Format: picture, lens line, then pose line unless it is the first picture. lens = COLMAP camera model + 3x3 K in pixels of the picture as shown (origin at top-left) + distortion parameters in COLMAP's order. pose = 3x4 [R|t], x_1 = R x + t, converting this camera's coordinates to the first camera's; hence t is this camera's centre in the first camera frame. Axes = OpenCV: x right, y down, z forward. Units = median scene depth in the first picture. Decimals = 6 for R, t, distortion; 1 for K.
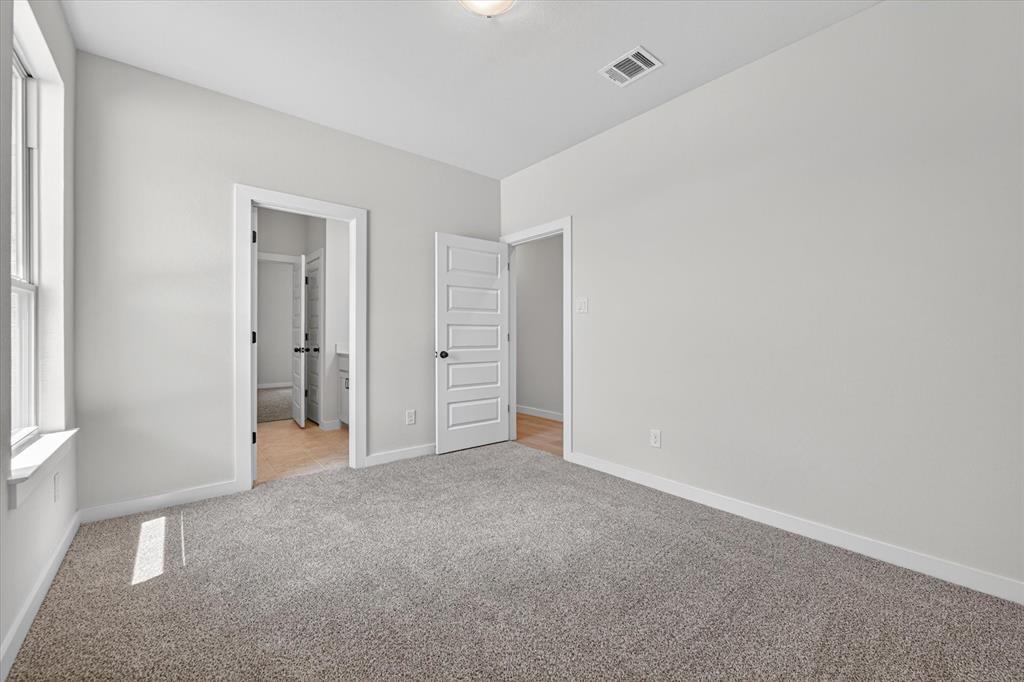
lens RADIAL K [[408.6, 0, 508.2], [0, 408.6, 339.6], [0, 0, 1]] dist [-0.000079, -0.000085]
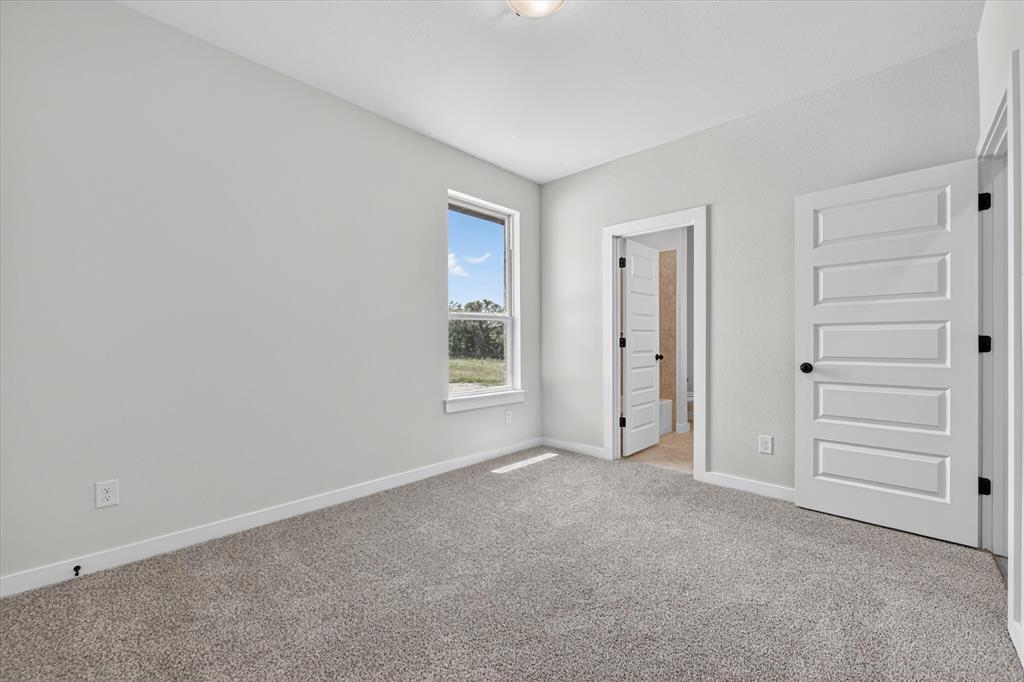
lens RADIAL K [[408.6, 0, 508.2], [0, 408.6, 339.6], [0, 0, 1]] dist [-0.000079, -0.000085]
pose [[0.114149, -0.000376, -0.993464, 0.483139], [-0.005239, 0.999986, -0.000980, -0.008265], [0.993450, 0.005317, 0.114145, 0.414597]]
